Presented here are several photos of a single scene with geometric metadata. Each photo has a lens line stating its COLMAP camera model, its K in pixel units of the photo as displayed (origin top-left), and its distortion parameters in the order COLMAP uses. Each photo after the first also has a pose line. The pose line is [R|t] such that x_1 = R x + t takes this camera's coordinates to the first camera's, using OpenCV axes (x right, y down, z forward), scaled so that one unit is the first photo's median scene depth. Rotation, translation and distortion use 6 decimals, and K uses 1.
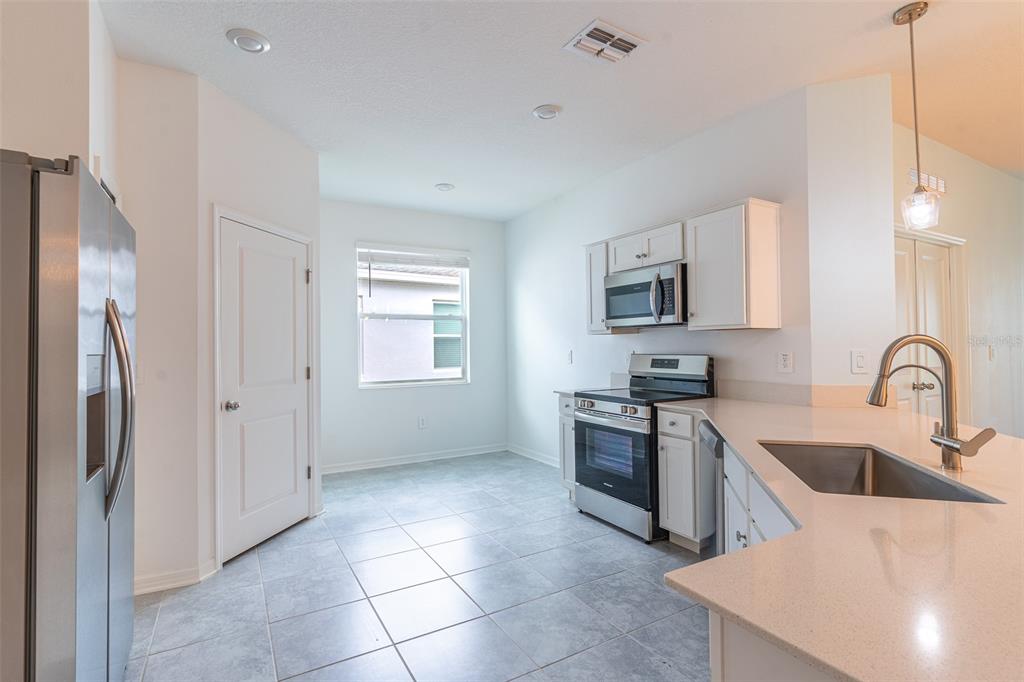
lens RADIAL K [[488.0, 0, 512.0], [0, 488.0, 341.0], [0, 0, 1]] dist [0.000199, 0.000004]
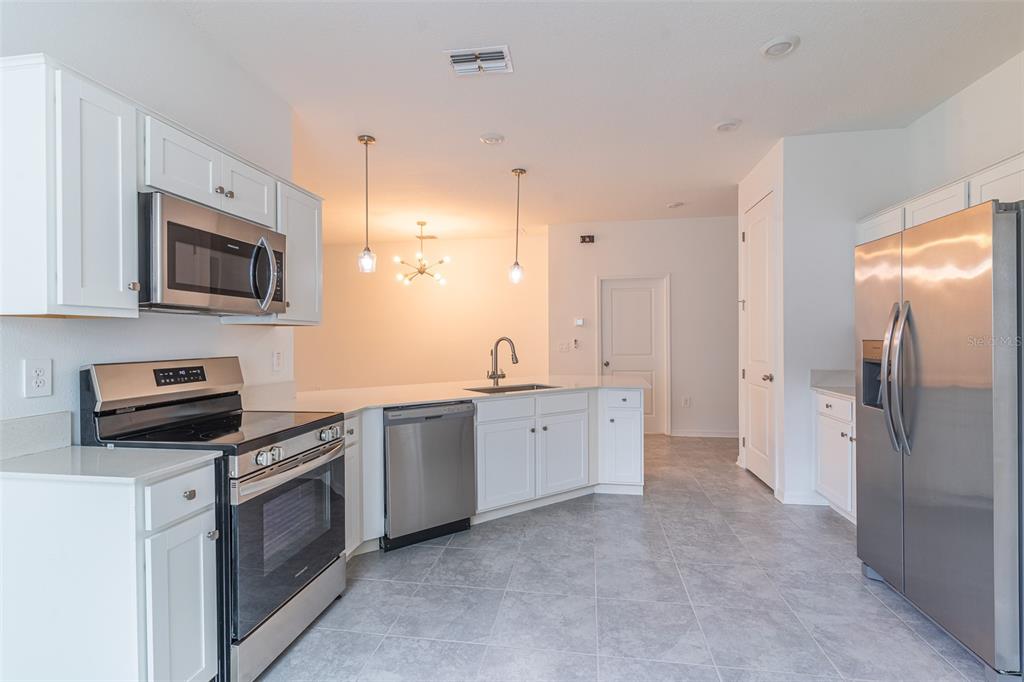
lens RADIAL K [[488.0, 0, 512.0], [0, 488.0, 341.0], [0, 0, 1]] dist [0.000199, 0.000004]
pose [[-0.772402, 0.009284, 0.635066, -0.396401], [0.003268, 0.999938, -0.010643, 0.013577], [-0.635126, -0.006146, -0.772384, 1.306792]]
